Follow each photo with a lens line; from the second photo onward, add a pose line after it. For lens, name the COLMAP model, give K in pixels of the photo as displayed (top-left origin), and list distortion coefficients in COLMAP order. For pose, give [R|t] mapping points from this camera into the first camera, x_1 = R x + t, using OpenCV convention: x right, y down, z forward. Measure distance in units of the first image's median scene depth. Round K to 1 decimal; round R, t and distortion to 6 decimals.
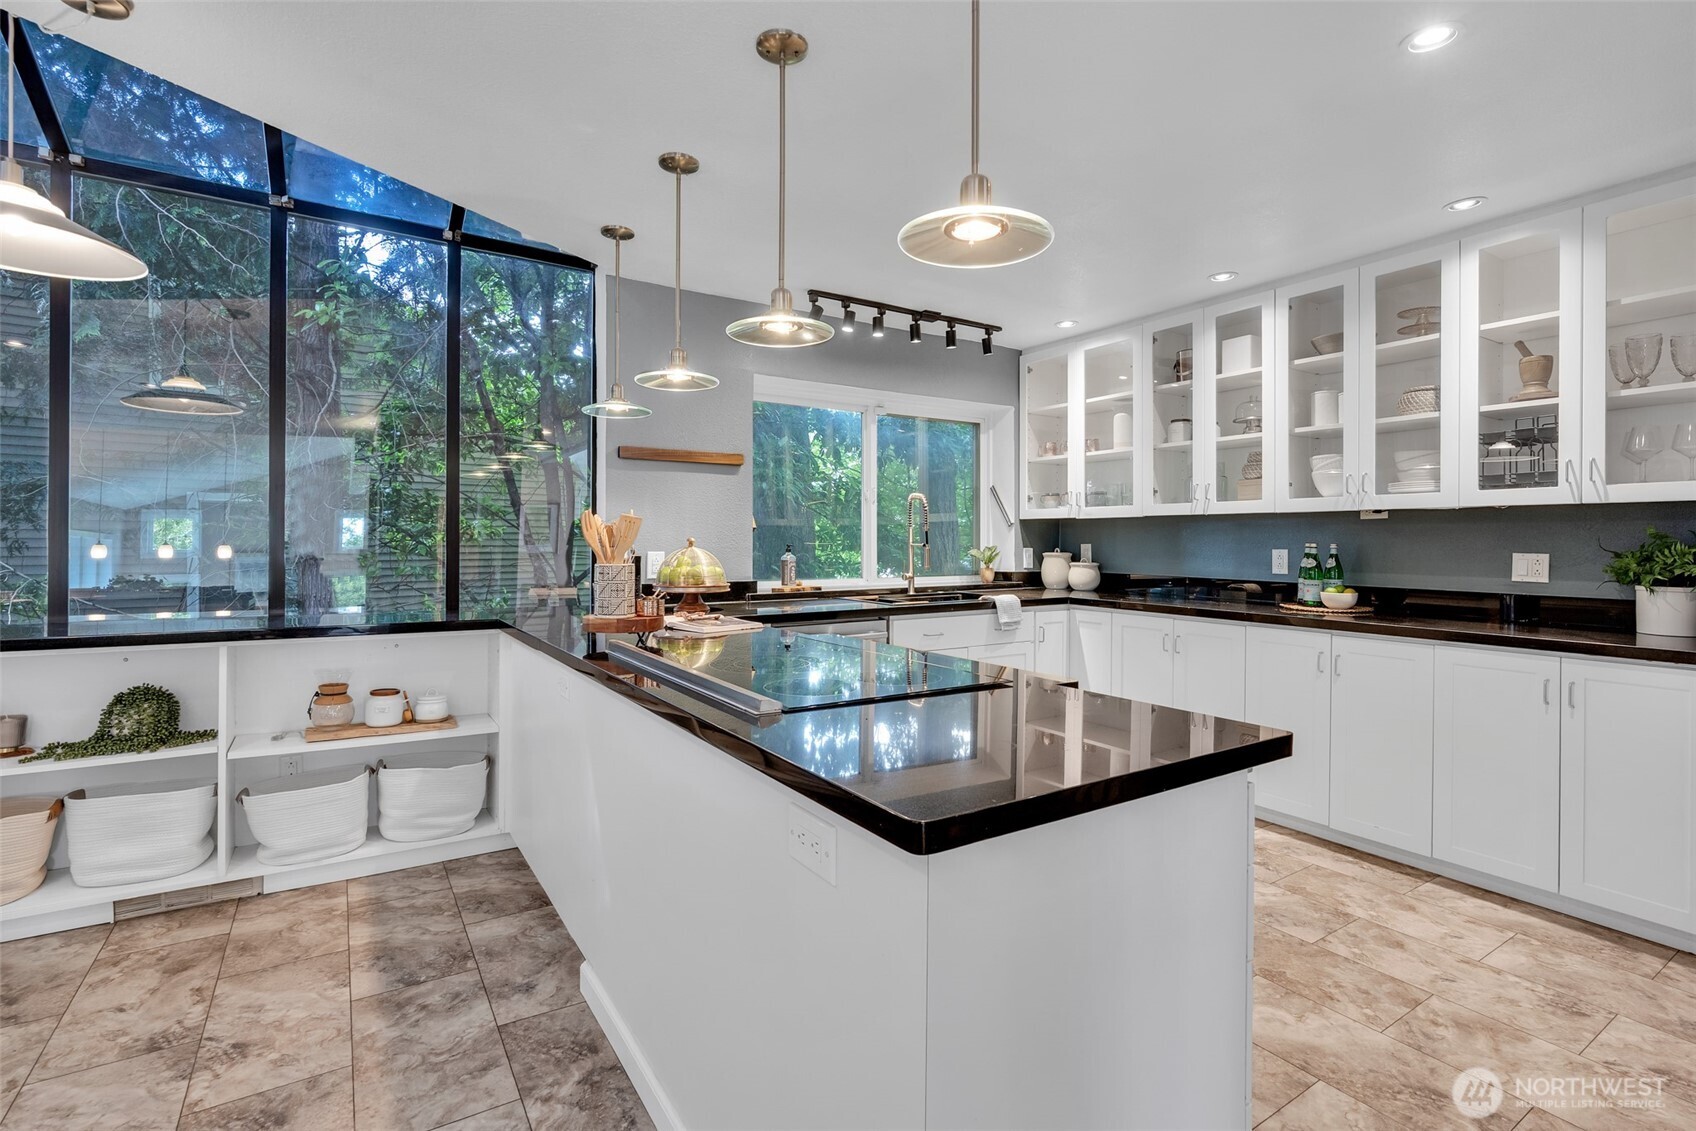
lens RADIAL K [[785.3, 0, 839.3], [0, 785.3, 543.8], [0, 0, 1]] dist [-0.008516, 0.003146]
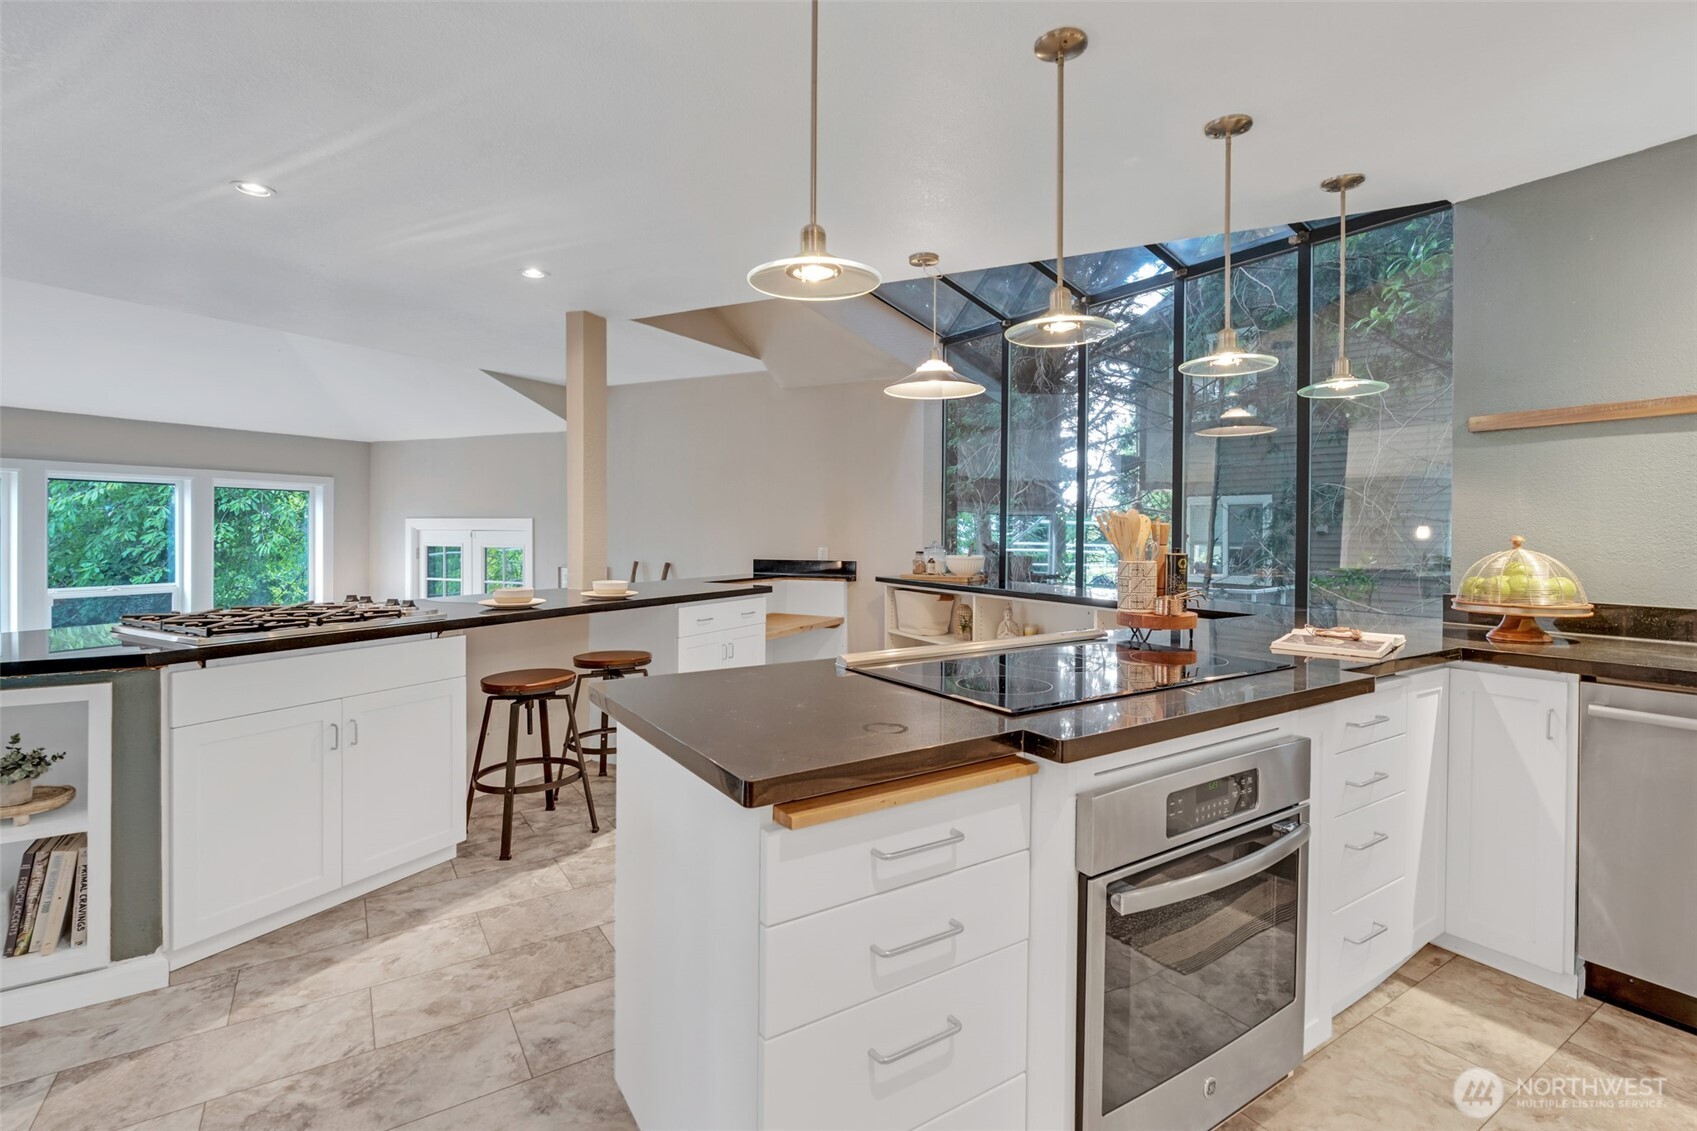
lens RADIAL K [[785.8, 0, 862.2], [0, 785.8, 537.2], [0, 0, 1]] dist [-0.008516, 0.003146]
pose [[0.014512, 0.005350, -0.999880, 0.521054], [-0.006334, 0.999966, 0.005259, -0.007154], [0.999875, 0.006257, 0.014545, 0.423248]]
